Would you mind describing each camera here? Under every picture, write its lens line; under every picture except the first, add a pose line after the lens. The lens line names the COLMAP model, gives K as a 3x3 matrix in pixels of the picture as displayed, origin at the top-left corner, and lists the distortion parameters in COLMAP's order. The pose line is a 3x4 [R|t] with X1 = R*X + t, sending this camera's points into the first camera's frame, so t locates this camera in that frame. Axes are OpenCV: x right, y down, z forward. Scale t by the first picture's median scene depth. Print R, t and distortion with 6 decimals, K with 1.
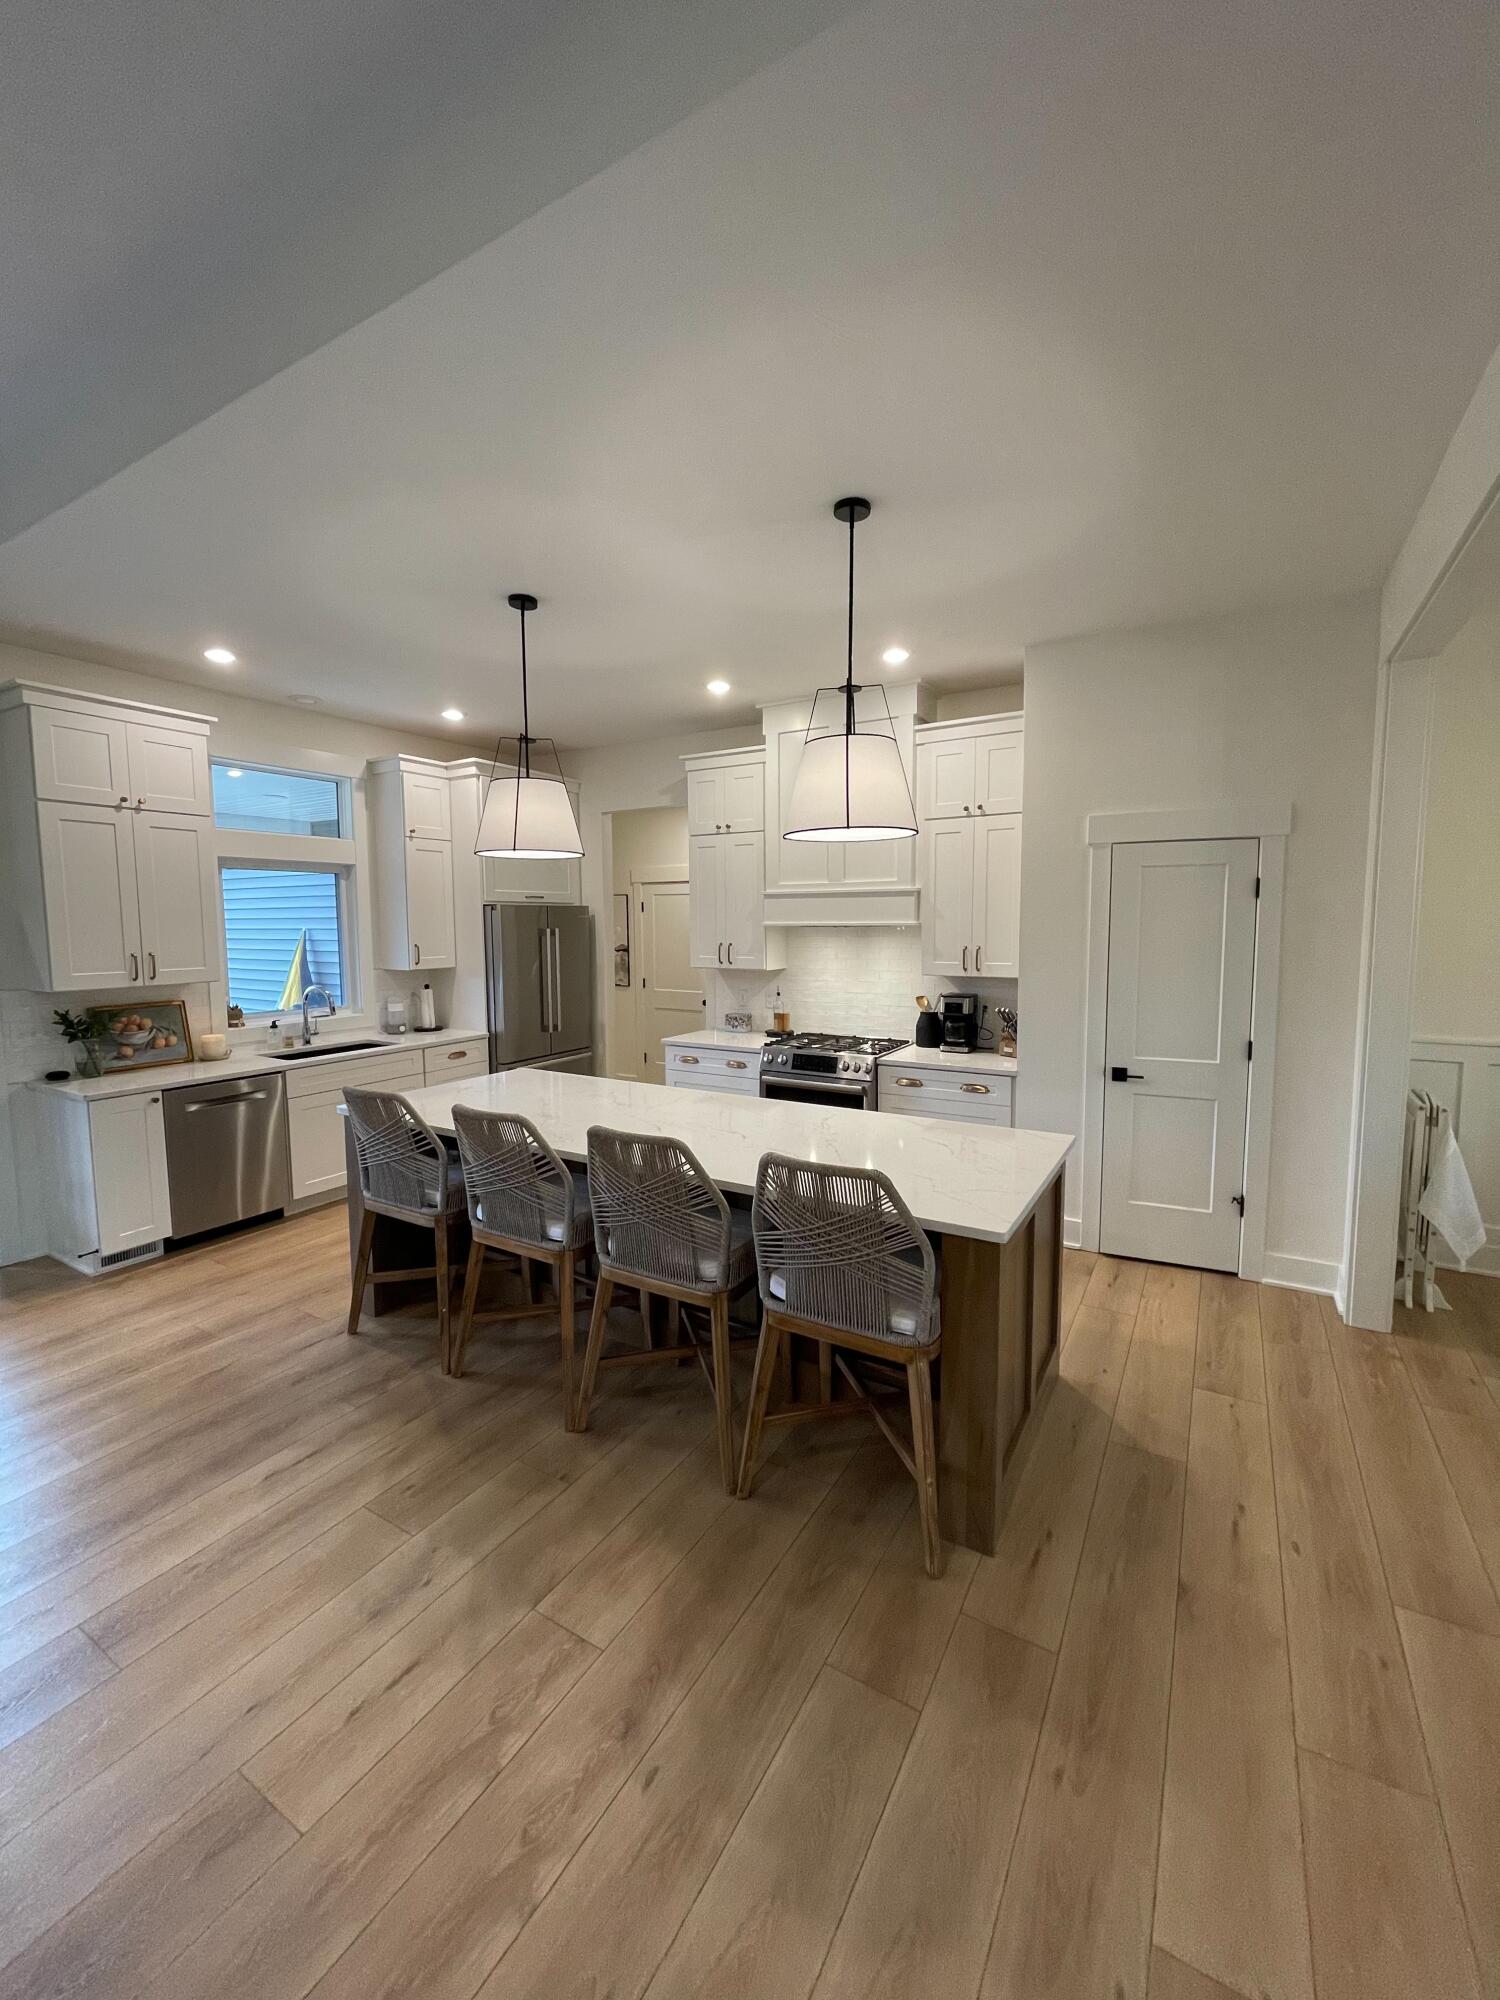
lens RADIAL K [[812.1, 0, 760.2], [0, 812.1, 1000.2], [0, 0, 1]] dist [-0.000877, 0.001473]
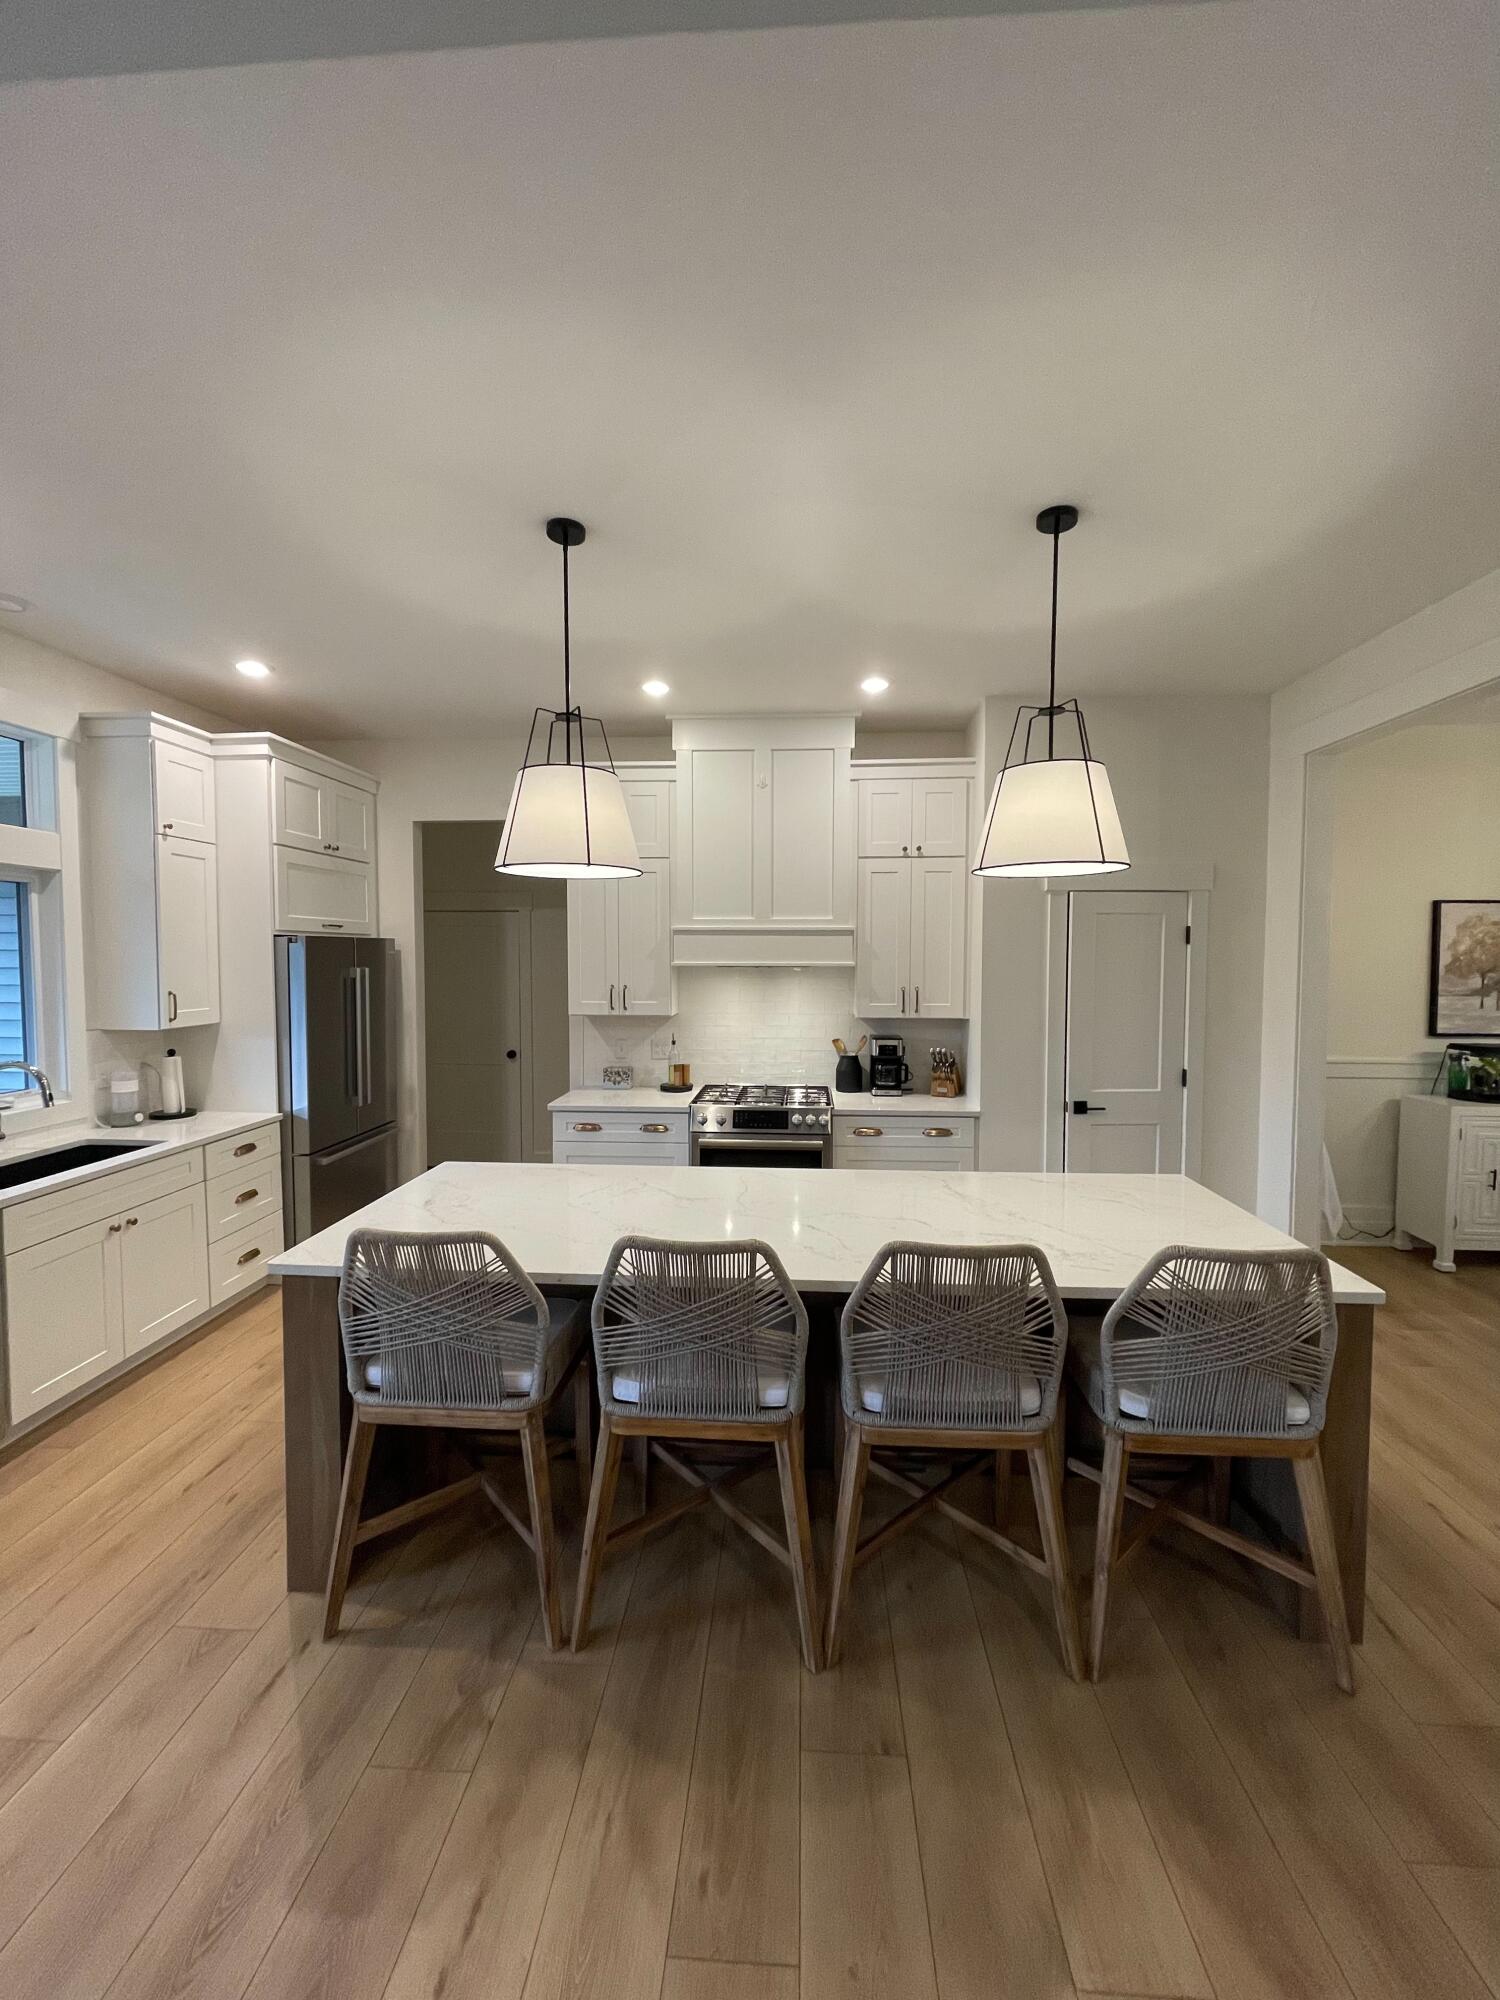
lens RADIAL K [[812.1, 0, 752.4], [0, 812.1, 992.5], [0, 0, 1]] dist [-0.000877, 0.001473]
pose [[0.891271, -0.009699, 0.453368, -0.306390], [0.038477, 0.997783, -0.054297, -0.012166], [-0.451836, 0.065838, 0.889668, 0.182817]]
